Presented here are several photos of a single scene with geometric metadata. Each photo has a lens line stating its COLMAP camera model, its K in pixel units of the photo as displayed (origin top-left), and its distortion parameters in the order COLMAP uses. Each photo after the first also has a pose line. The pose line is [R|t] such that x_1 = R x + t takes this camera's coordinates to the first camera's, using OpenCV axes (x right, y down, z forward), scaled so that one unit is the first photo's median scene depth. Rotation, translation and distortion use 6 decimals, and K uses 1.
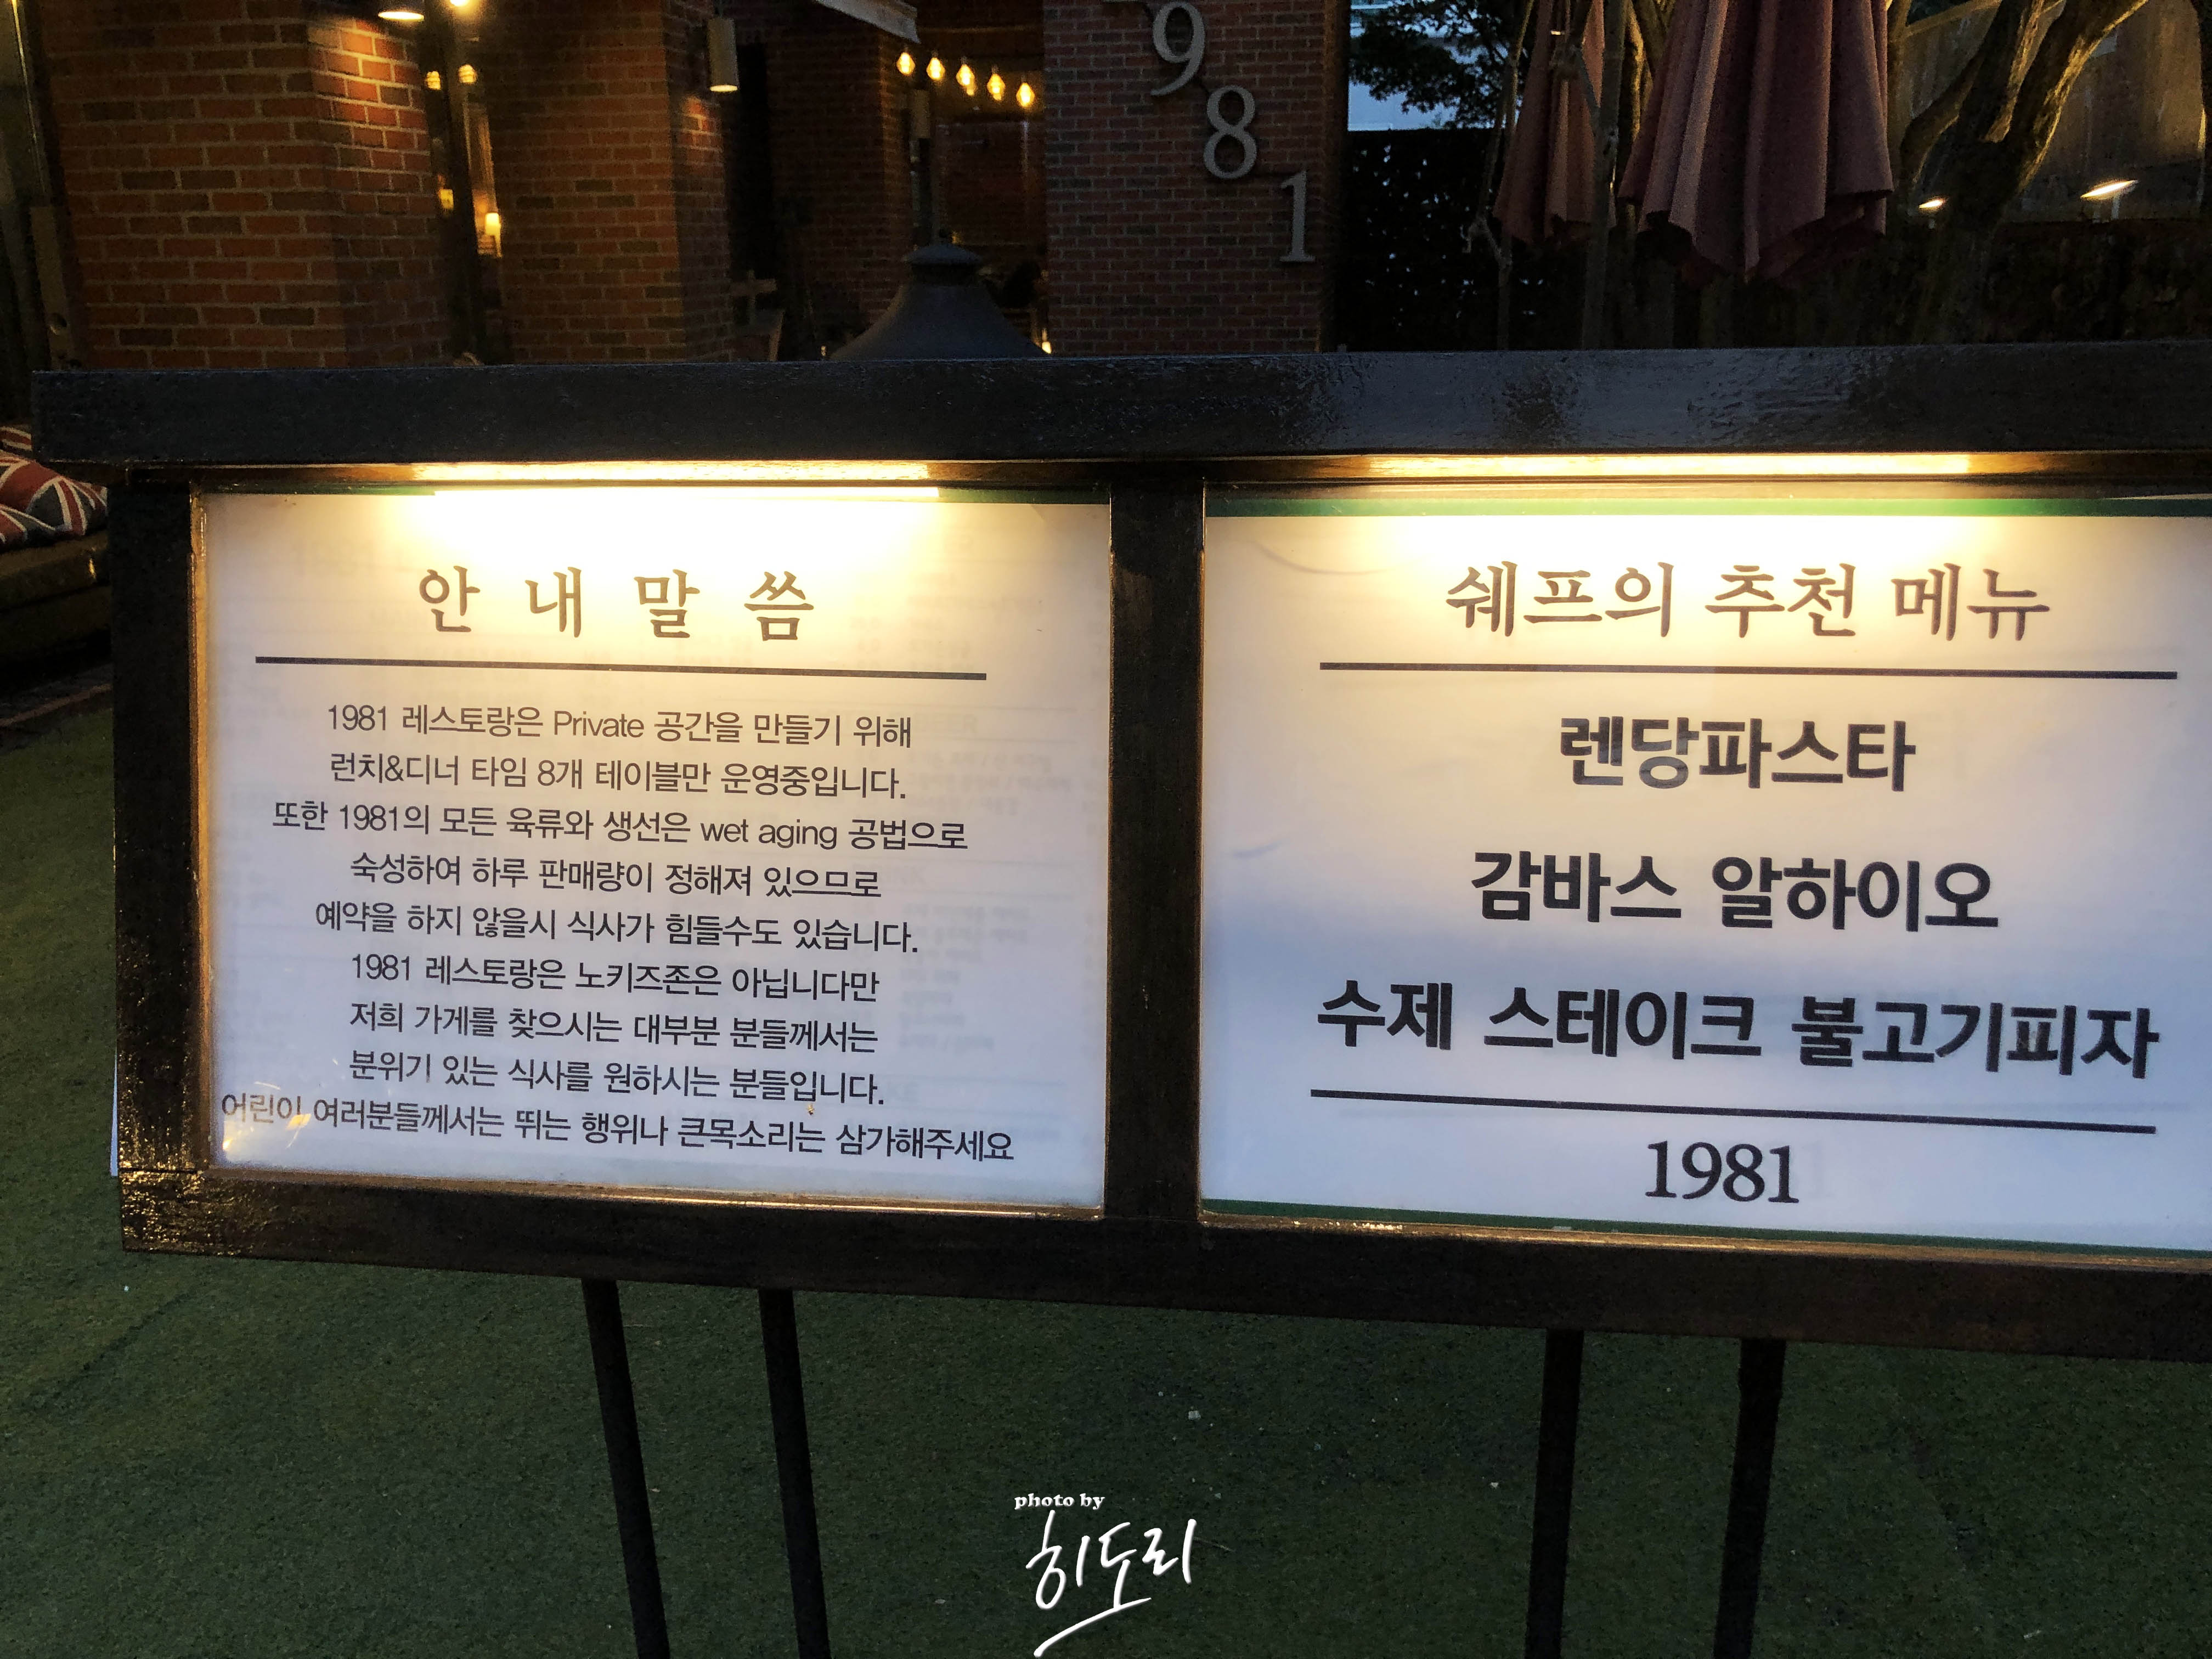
lens RADIAL K [[1759.5, 0, 1049.3], [0, 1759.5, 763.5], [0, 0, 1]] dist [0.025527, -0.016392]
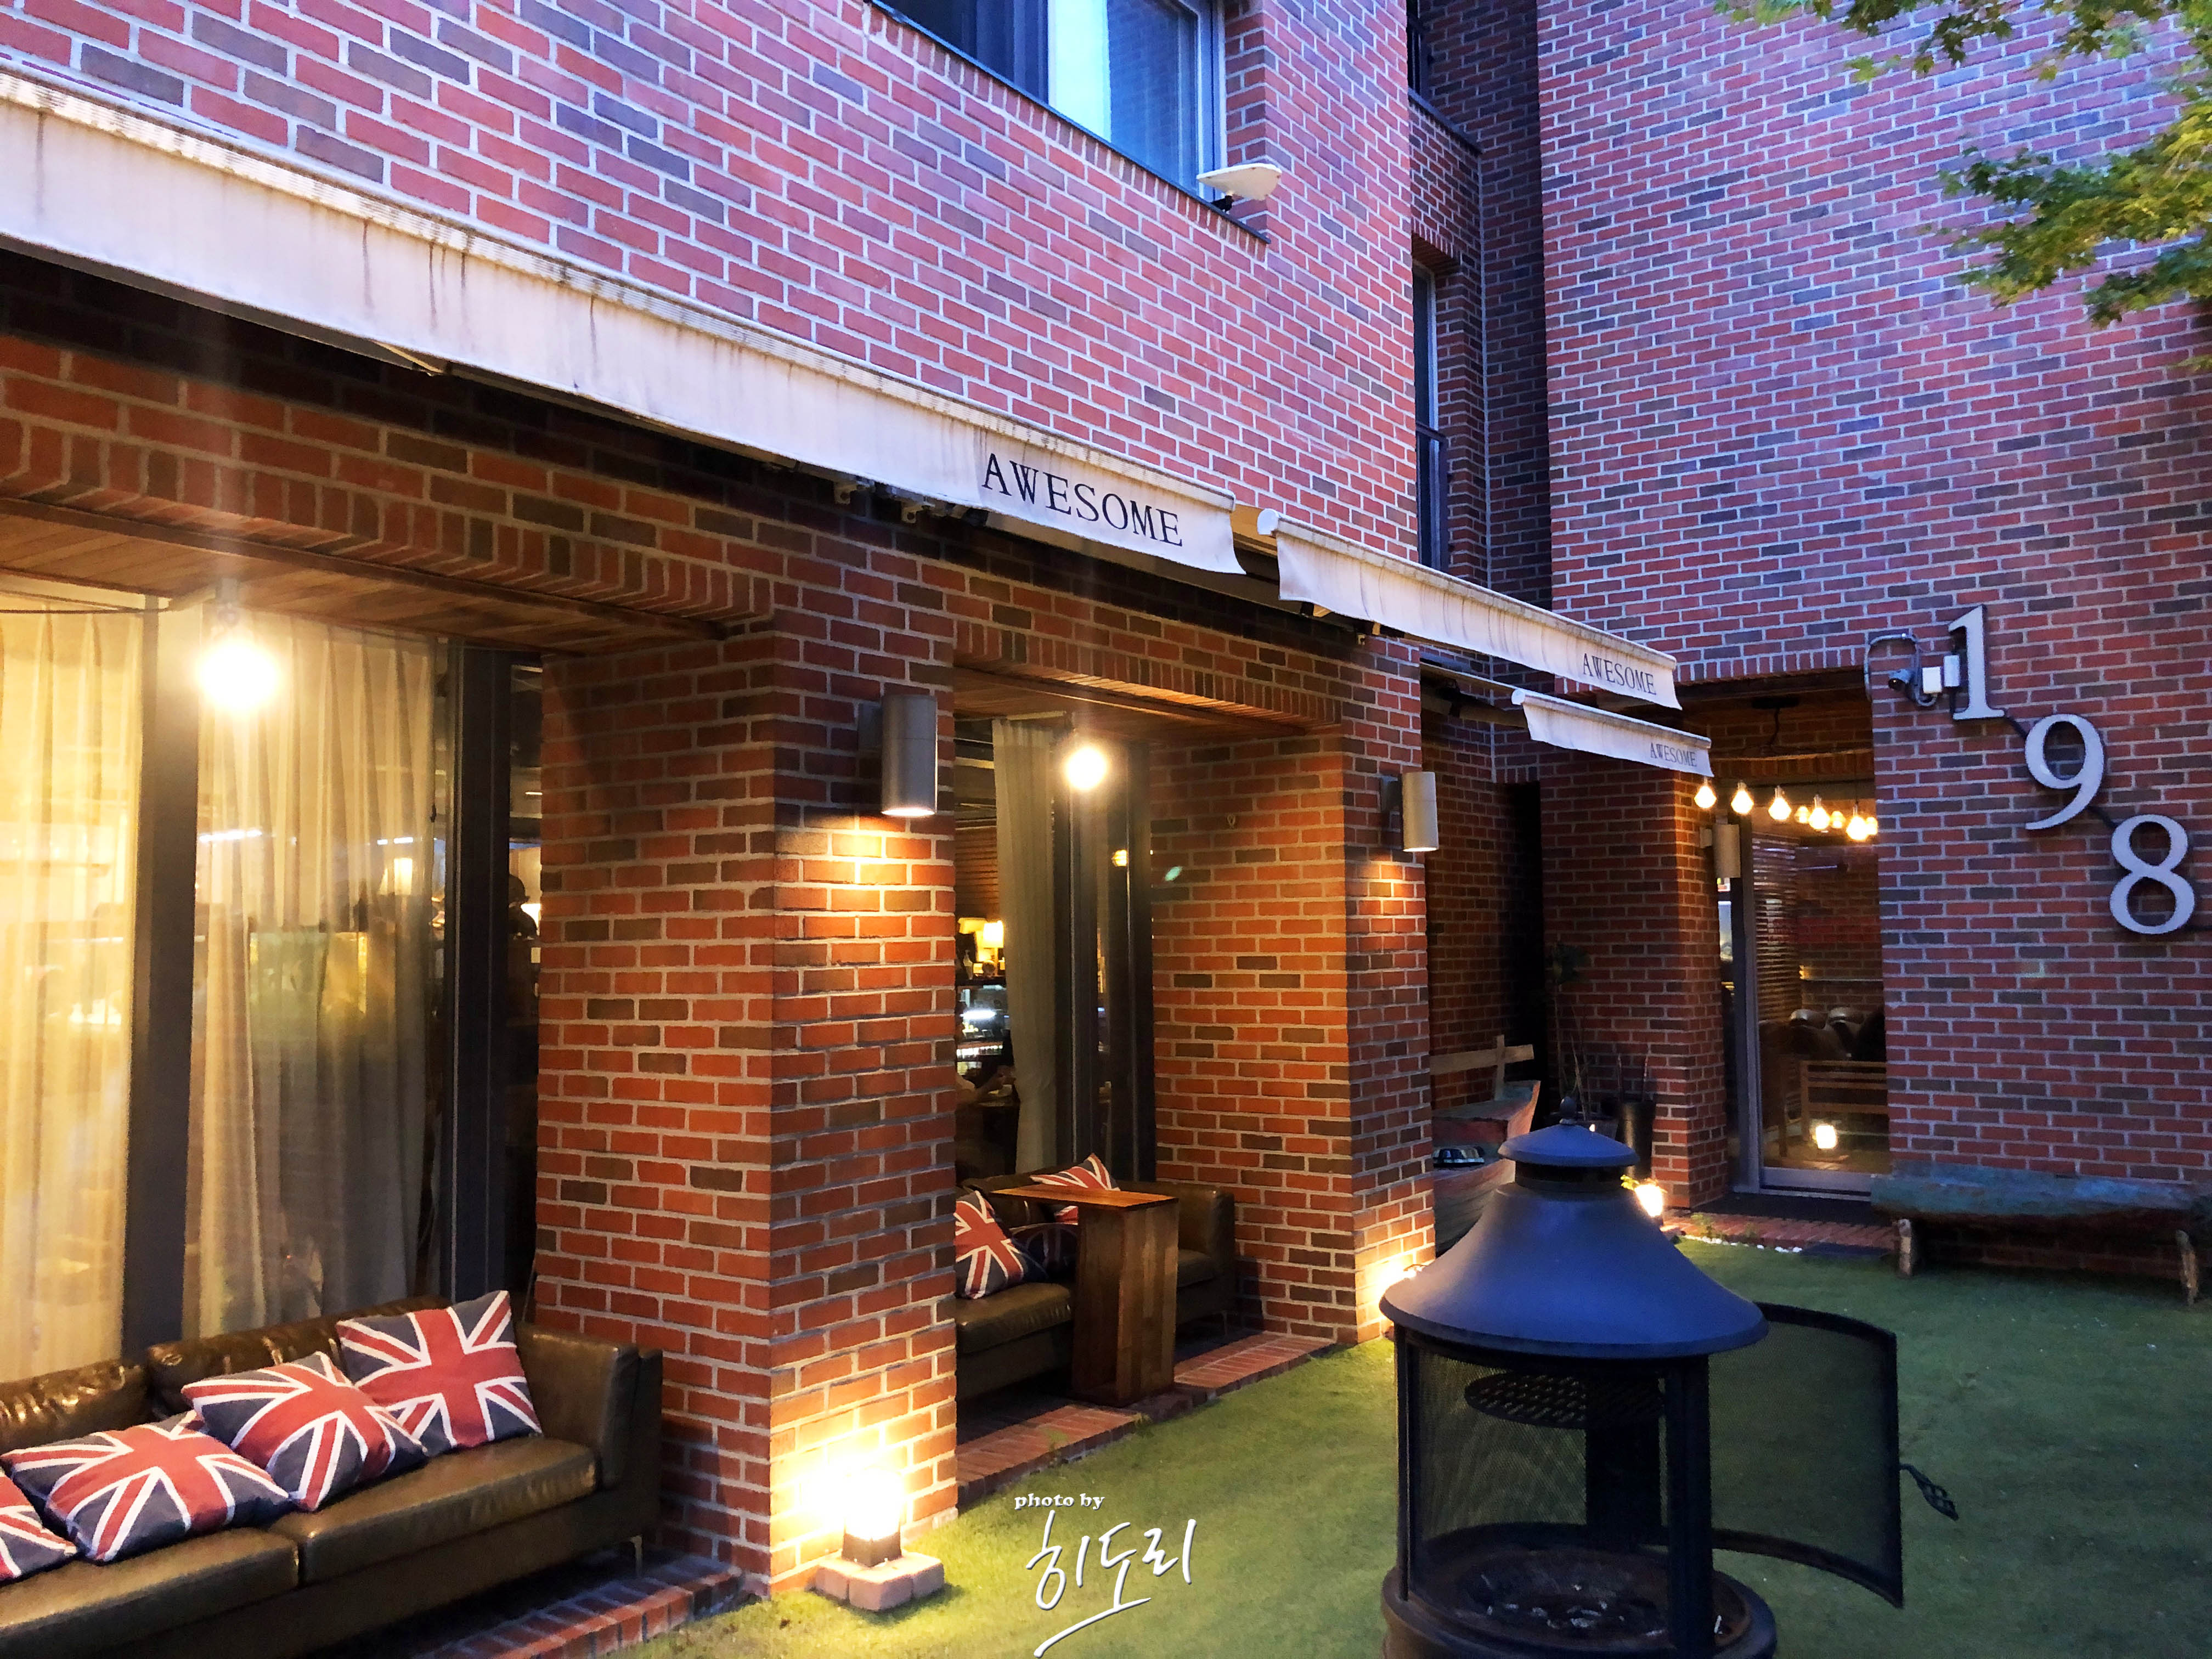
lens RADIAL K [[1759.5, 0, 1143.4], [0, 1759.5, 821.4], [0, 0, 1]] dist [0.025527, -0.016392]
pose [[0.902797, -0.025669, -0.429299, 0.050135], [-0.121955, 0.941960, -0.312790, -0.117865], [0.412412, 0.334741, 0.847269, 0.238680]]
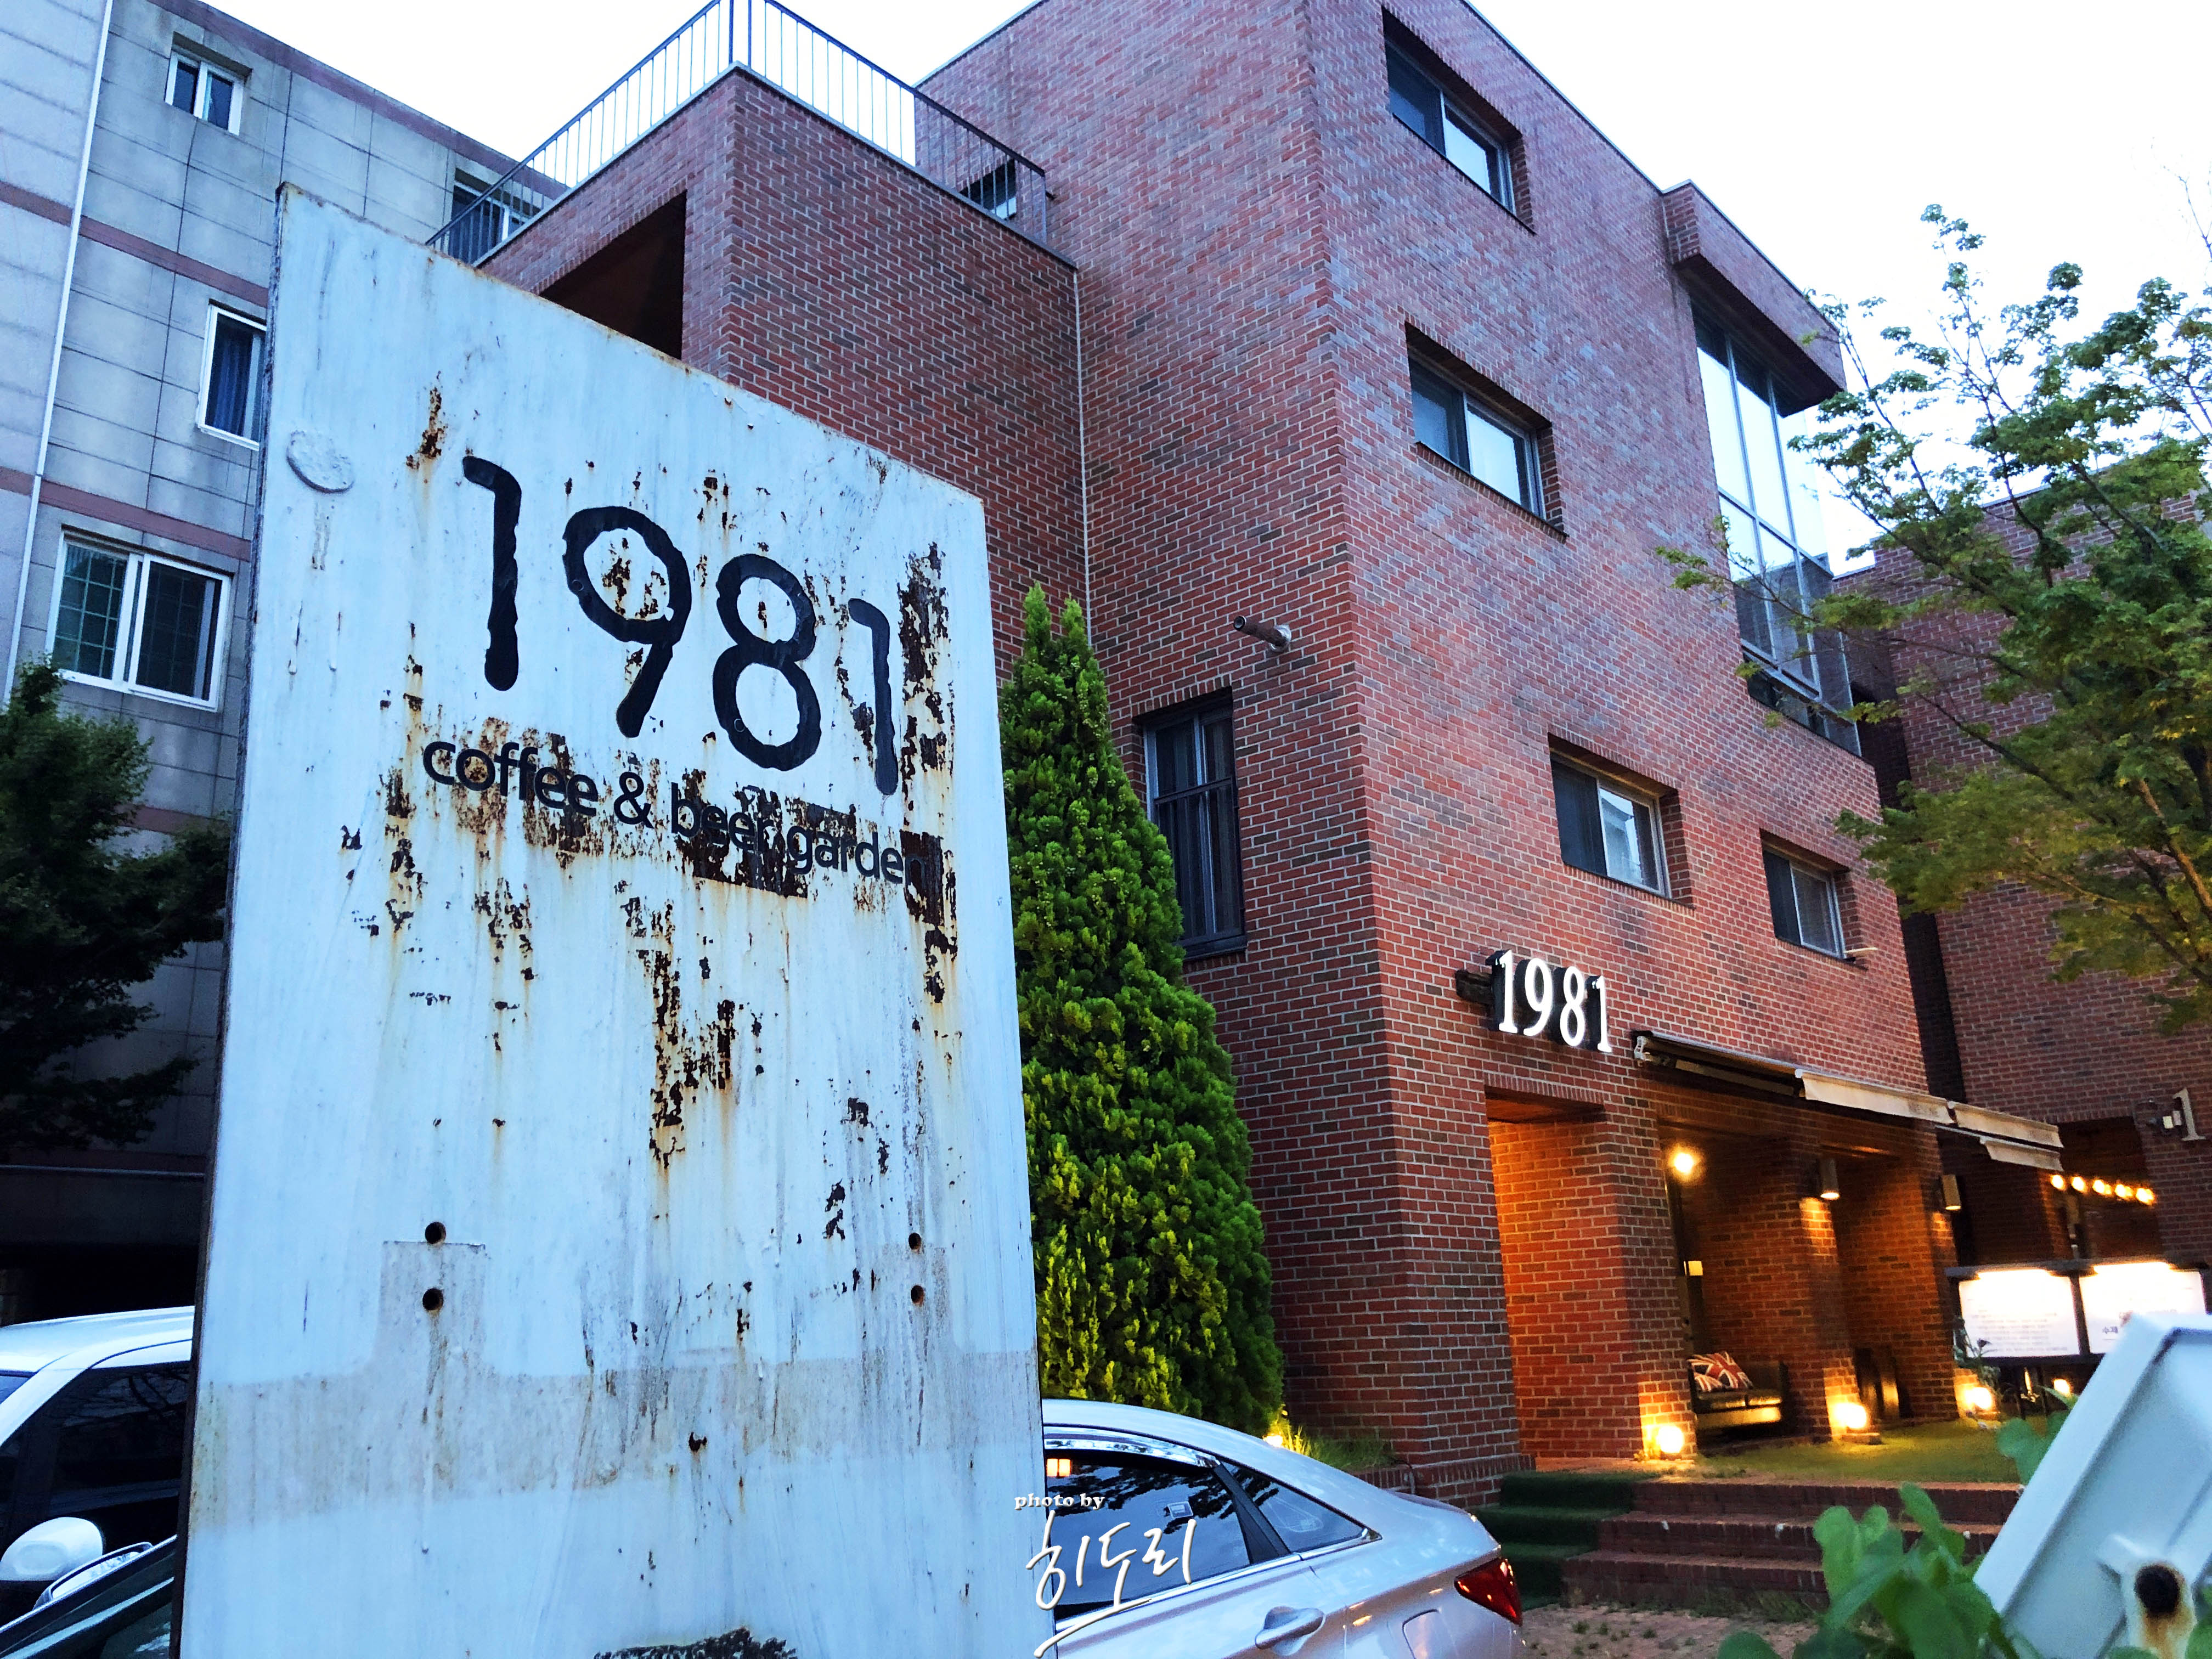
lens RADIAL K [[1759.5, 0, 1109.2], [0, 1759.5, 822.7], [0, 0, 1]] dist [0.025527, -0.016392]
pose [[0.839337, -0.174230, -0.514934, 0.115622], [-0.129869, 0.855551, -0.501164, 0.356291], [0.527870, 0.487520, 0.695469, -1.061873]]
